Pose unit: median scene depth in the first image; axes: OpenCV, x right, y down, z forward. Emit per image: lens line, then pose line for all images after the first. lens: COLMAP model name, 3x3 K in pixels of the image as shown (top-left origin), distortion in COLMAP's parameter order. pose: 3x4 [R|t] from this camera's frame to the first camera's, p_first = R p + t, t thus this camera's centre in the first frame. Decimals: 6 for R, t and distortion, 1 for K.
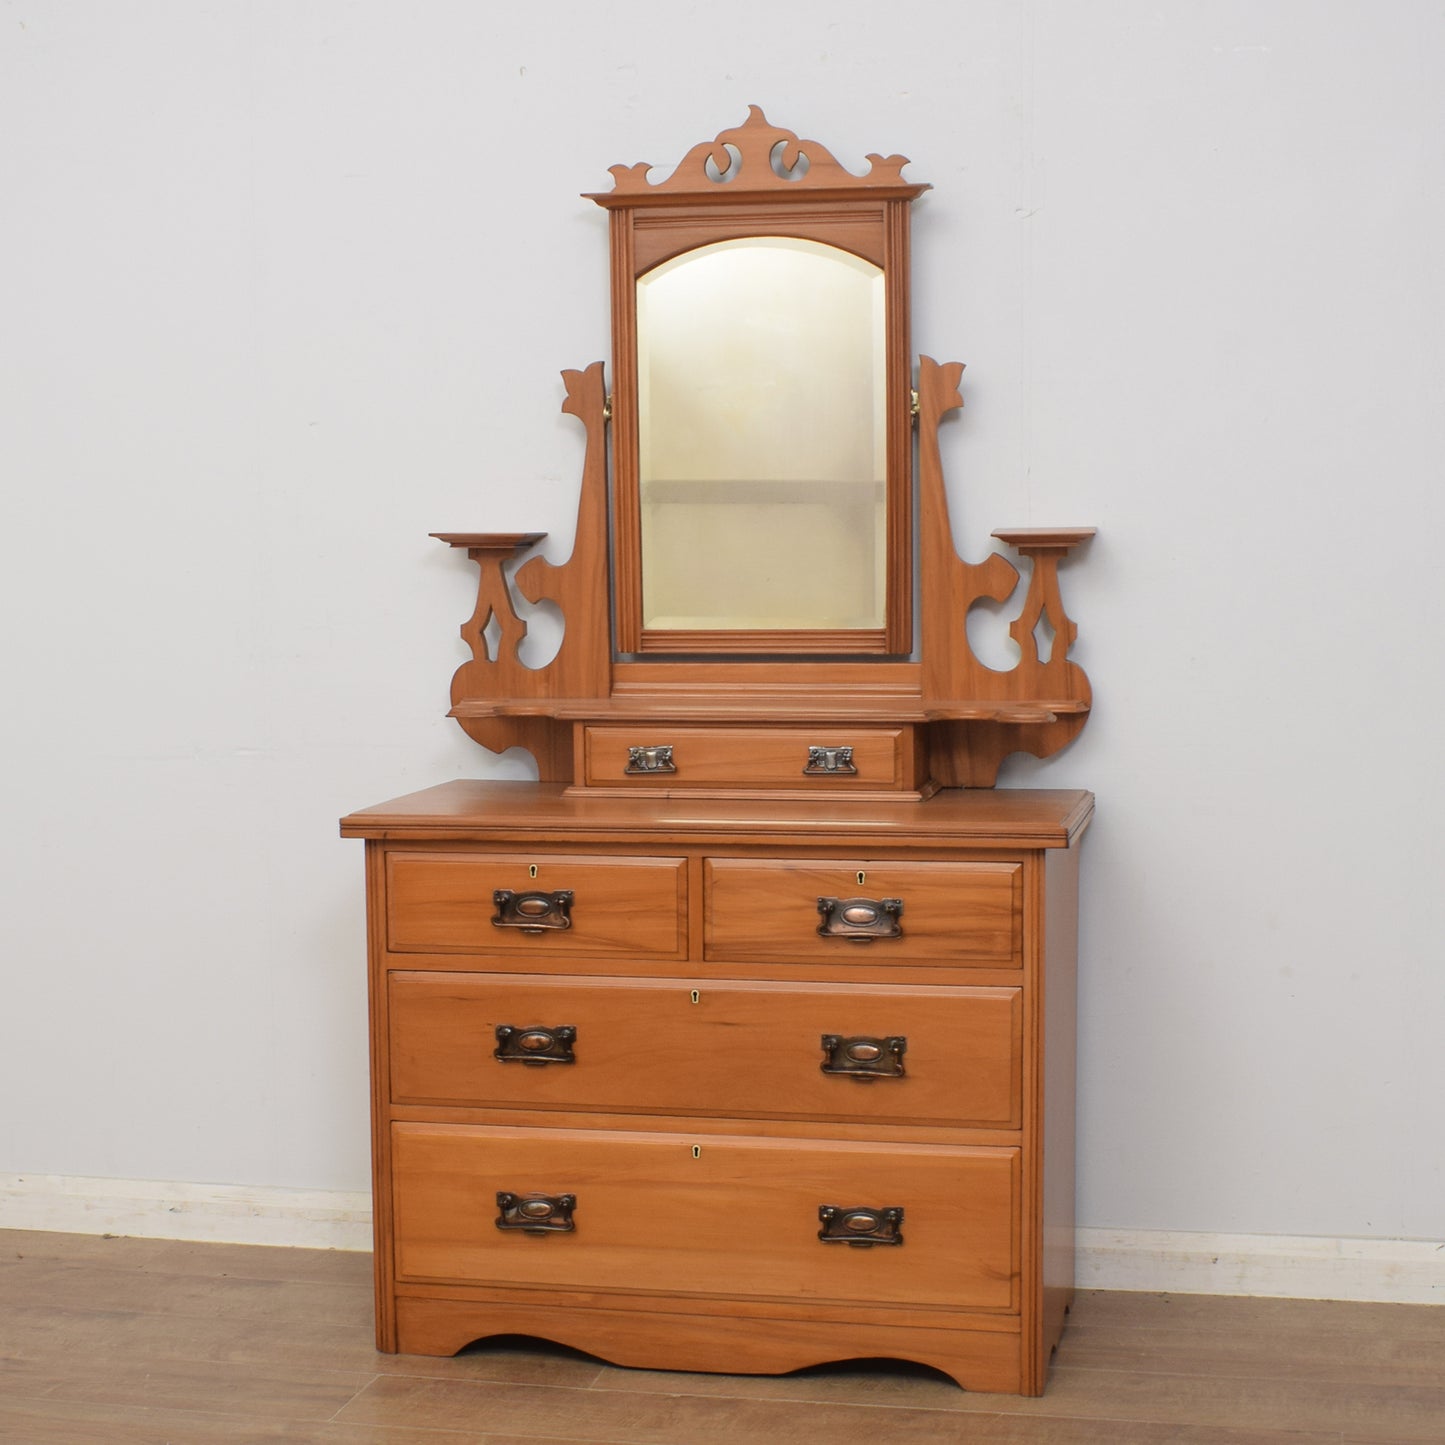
lens RADIAL K [[2365.3, 0, 688.0], [0, 2365.3, 811.9], [0, 0, 1]] dist [-0.087534, 0.049229]
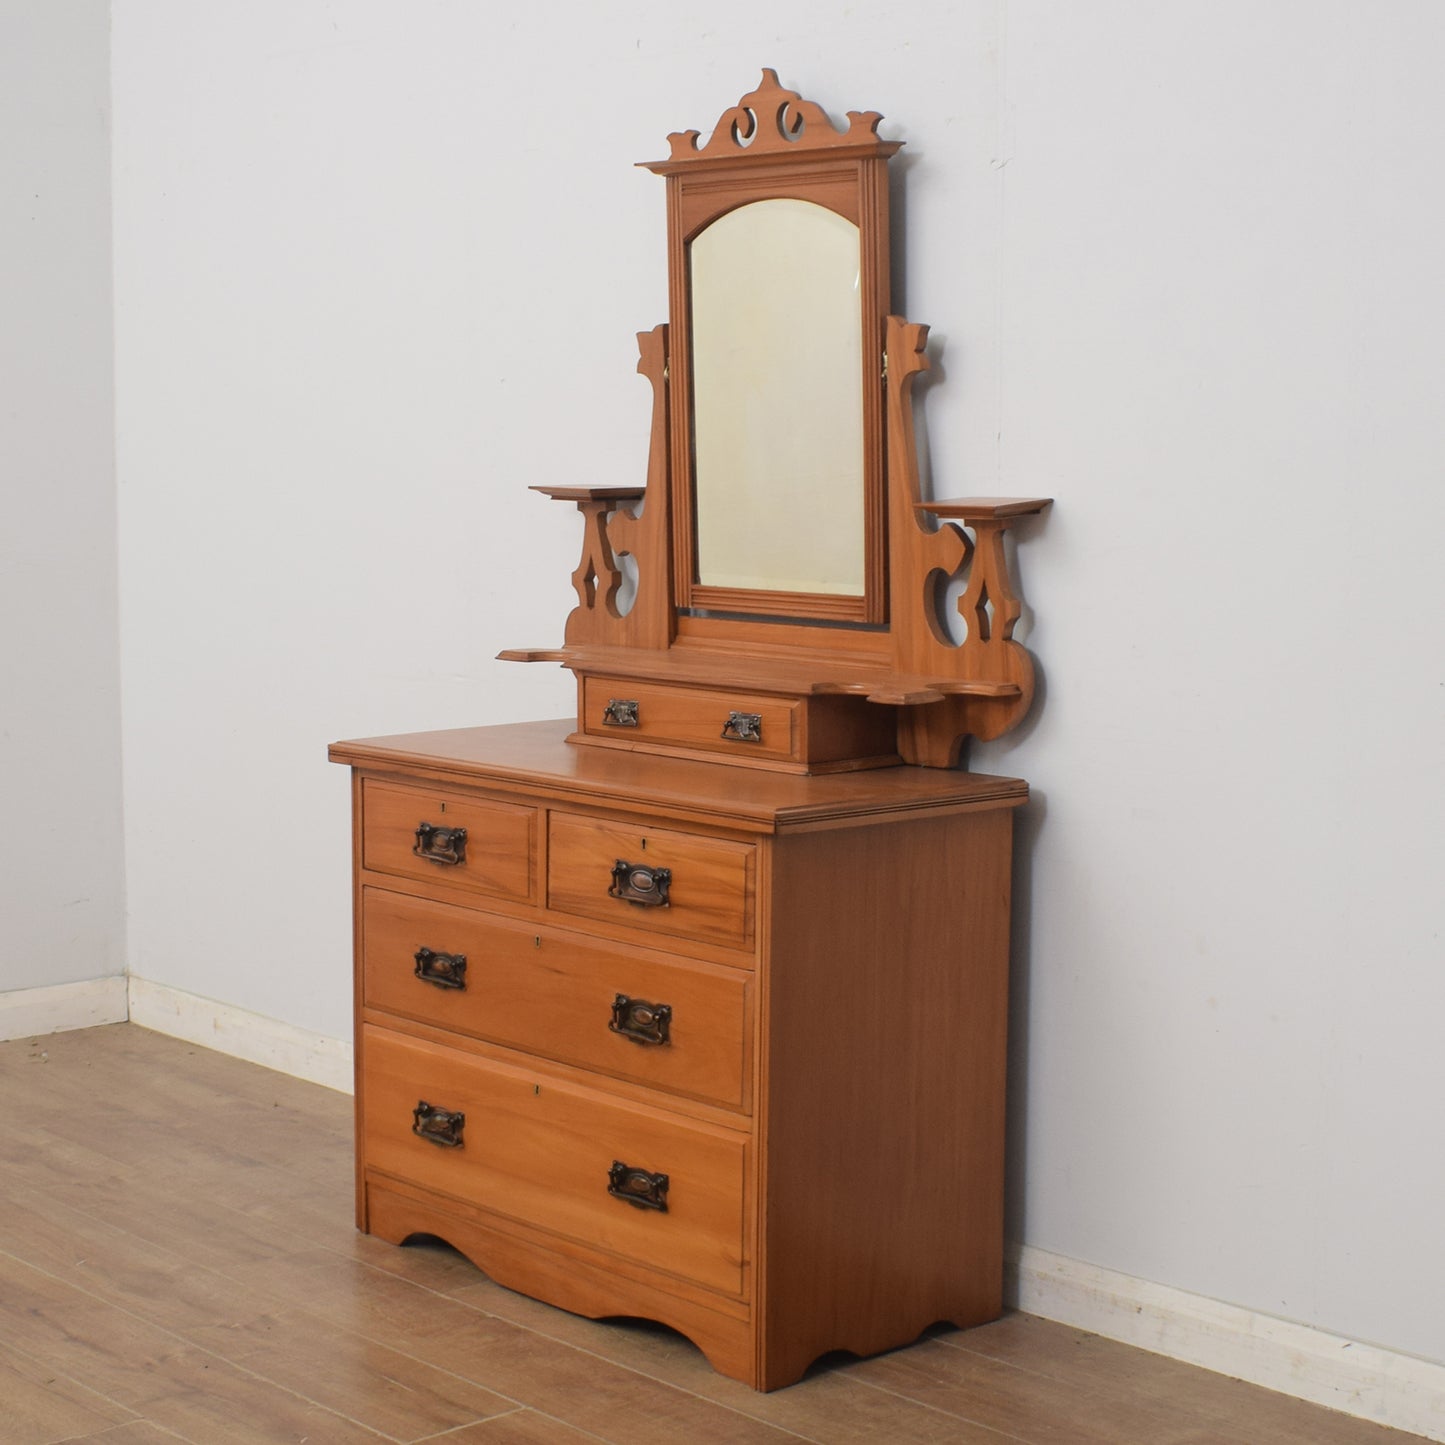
lens RADIAL K [[2522.1, 0, 768.9], [0, 2522.1, 719.2], [0, 0, 1]] dist [-0.074381, 0.006809]
pose [[0.836499, 0.075404, -0.542756, 0.643851], [-0.075579, 0.996897, 0.022014, -0.048999], [0.542731, 0.022606, 0.839602, 0.110457]]
